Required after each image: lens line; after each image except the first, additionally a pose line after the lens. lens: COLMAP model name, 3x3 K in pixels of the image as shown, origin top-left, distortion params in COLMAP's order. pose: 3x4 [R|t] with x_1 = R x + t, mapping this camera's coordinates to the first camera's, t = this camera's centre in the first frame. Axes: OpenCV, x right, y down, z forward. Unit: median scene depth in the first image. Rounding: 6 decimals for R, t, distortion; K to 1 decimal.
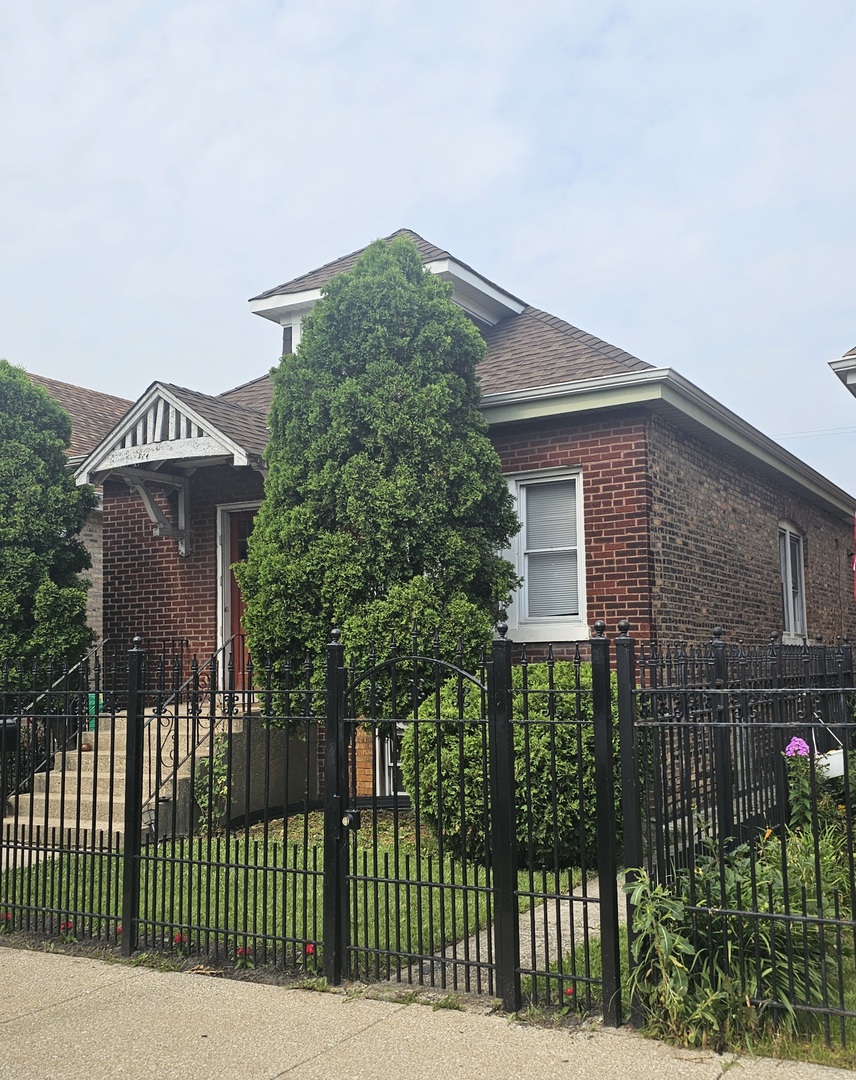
lens RADIAL K [[1159.0, 0, 429.0], [0, 1159.0, 535.9], [0, 0, 1]] dist [-0.029393, 0.000000]
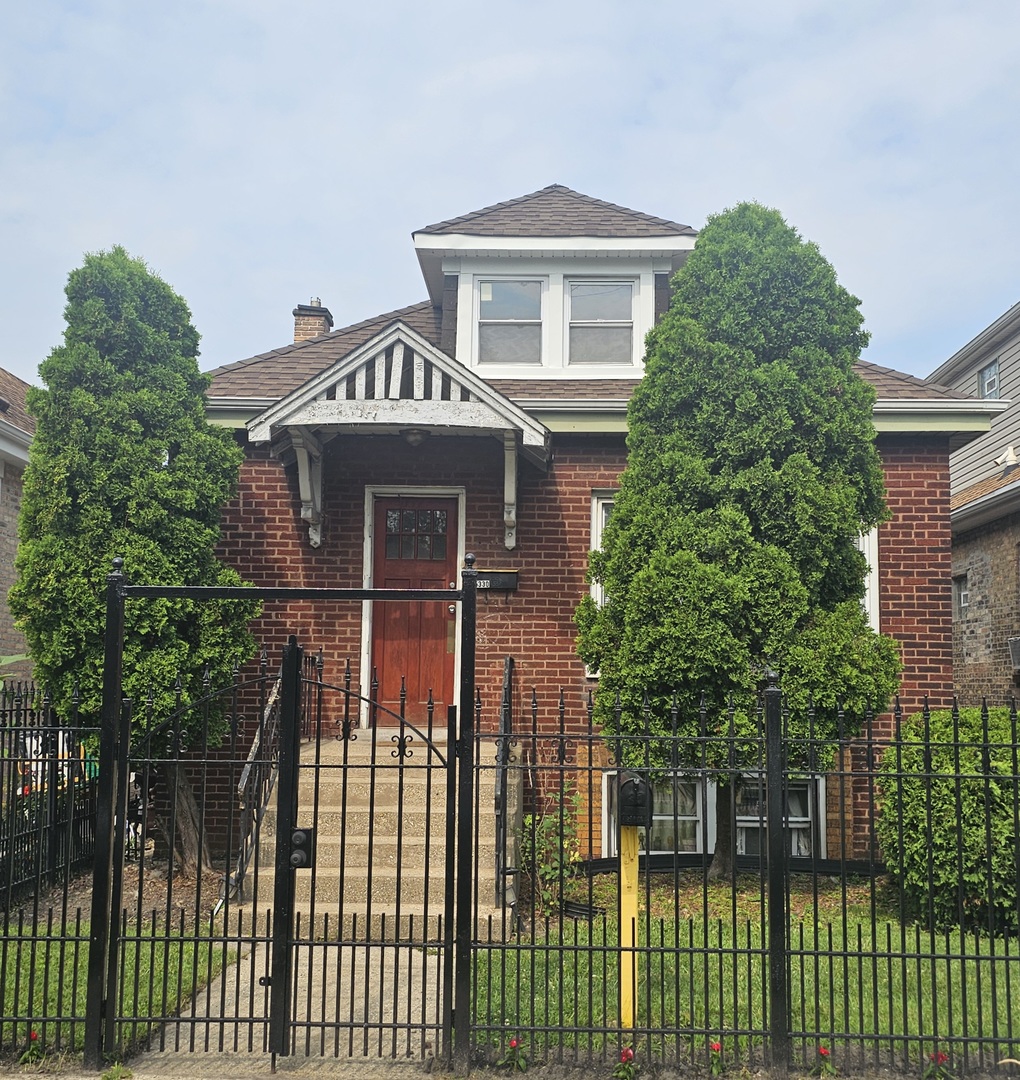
lens RADIAL K [[1253.0, 0, 508.5], [0, 1253.0, 540.8], [0, 0, 1]] dist [-0.048064, 0.000000]
pose [[0.889896, 0.086456, 0.447897, -0.545194], [-0.083334, 0.996164, -0.026714, 0.028818], [-0.448488, -0.013553, 0.893686, 0.233998]]
